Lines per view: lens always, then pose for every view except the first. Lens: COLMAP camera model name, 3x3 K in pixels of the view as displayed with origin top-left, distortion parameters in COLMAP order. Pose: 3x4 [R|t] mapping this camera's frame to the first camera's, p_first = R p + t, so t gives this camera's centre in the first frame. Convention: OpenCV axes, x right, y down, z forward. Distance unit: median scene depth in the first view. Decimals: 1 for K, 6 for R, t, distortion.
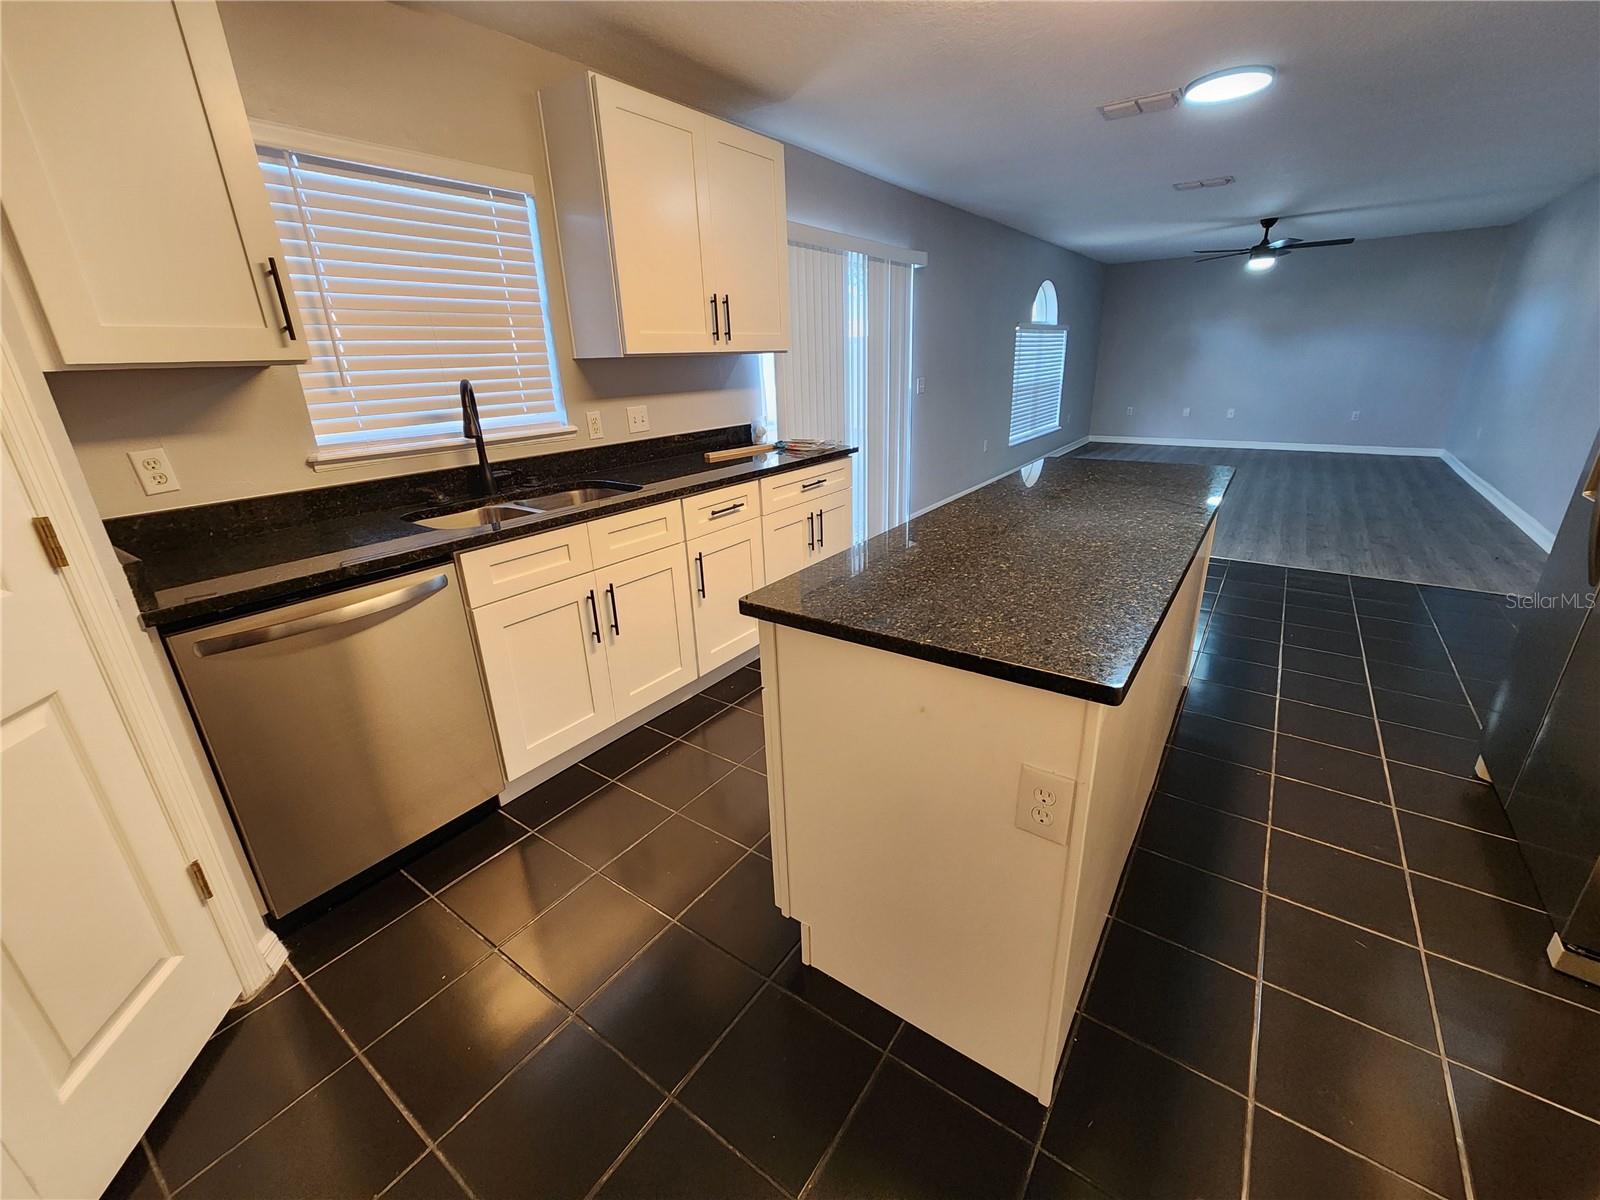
lens RADIAL K [[656.7, 0, 806.0], [0, 656.7, 593.2], [0, 0, 1]] dist [0.001447, 0.000224]
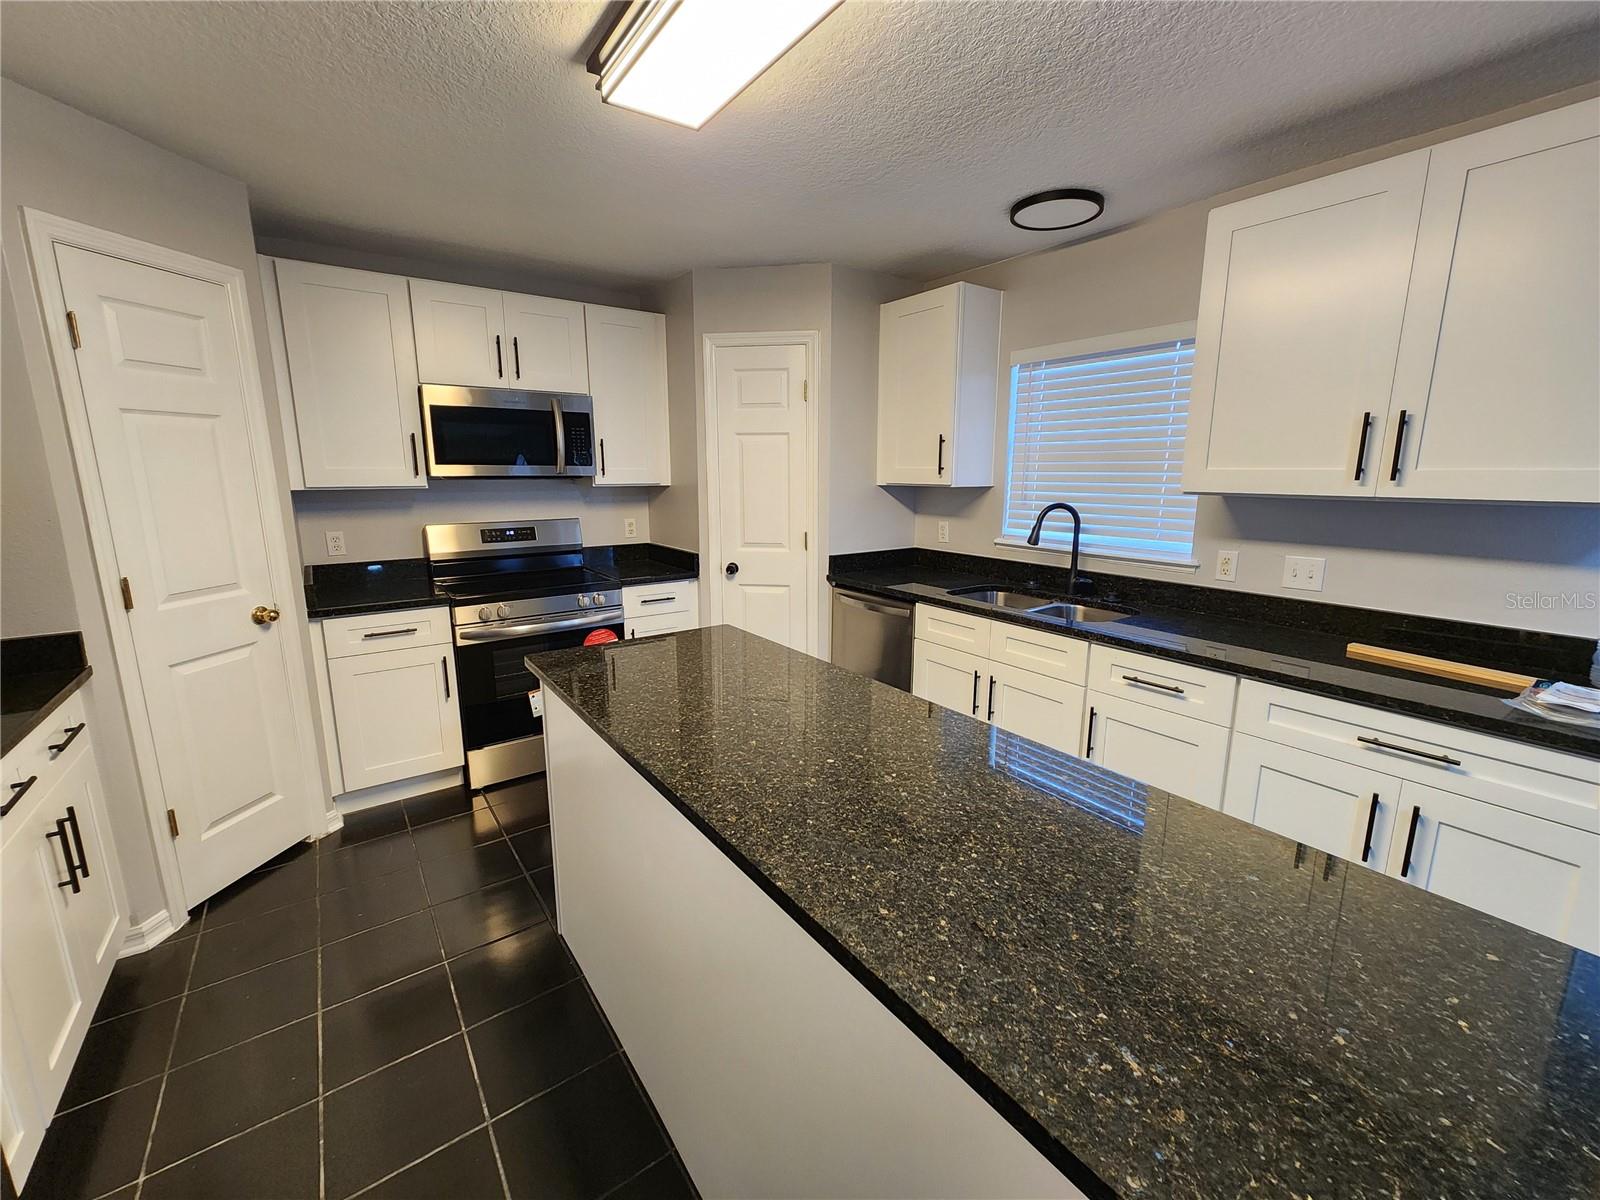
lens RADIAL K [[656.7, 0, 803.8], [0, 656.7, 594.8], [0, 0, 1]] dist [0.001447, 0.000224]
pose [[-0.323445, 0.200529, -0.924755, 0.796735], [-0.323232, 0.895086, 0.307150, -0.363604], [0.889328, 0.398257, -0.224693, 0.841138]]
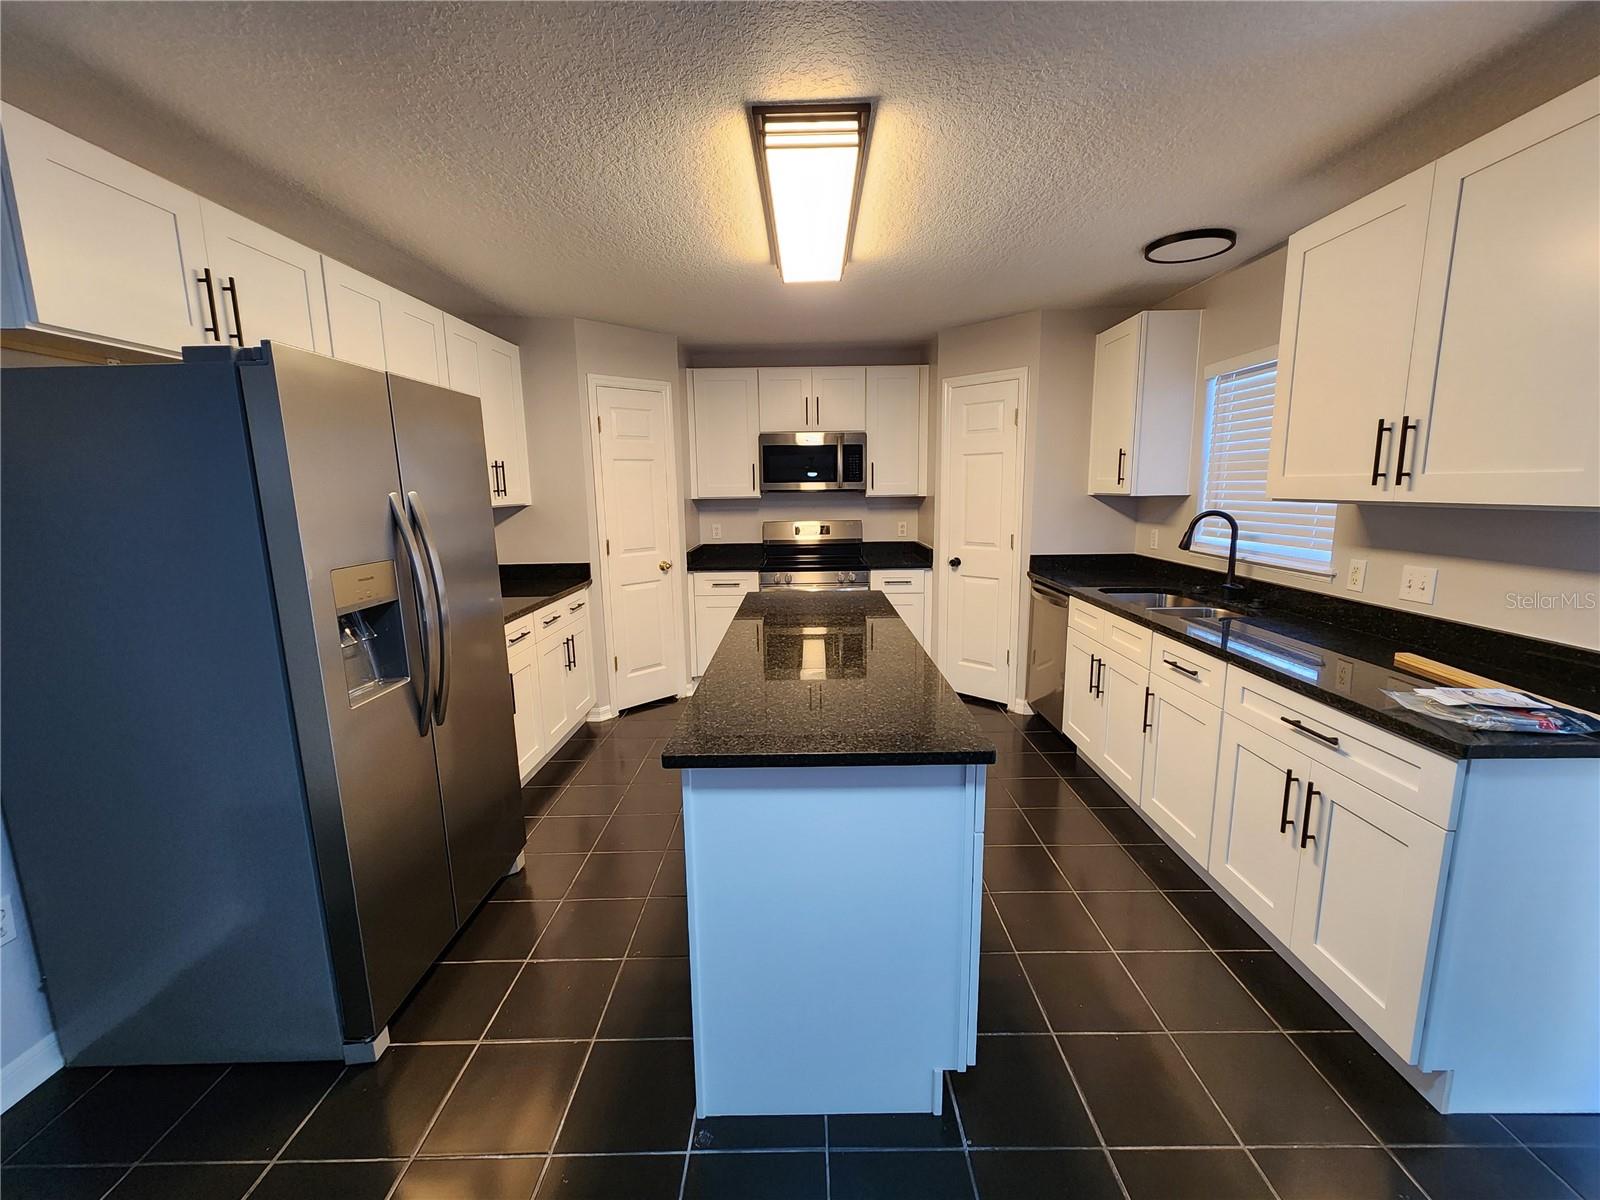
lens RADIAL K [[656.7, 0, 806.1], [0, 656.7, 594.7], [0, 0, 1]] dist [0.001447, 0.000224]
pose [[-0.817835, 0.129082, -0.560788, 0.863874], [-0.168163, 0.878368, 0.447427, -0.581204], [0.550333, 0.460225, -0.696654, 1.429846]]
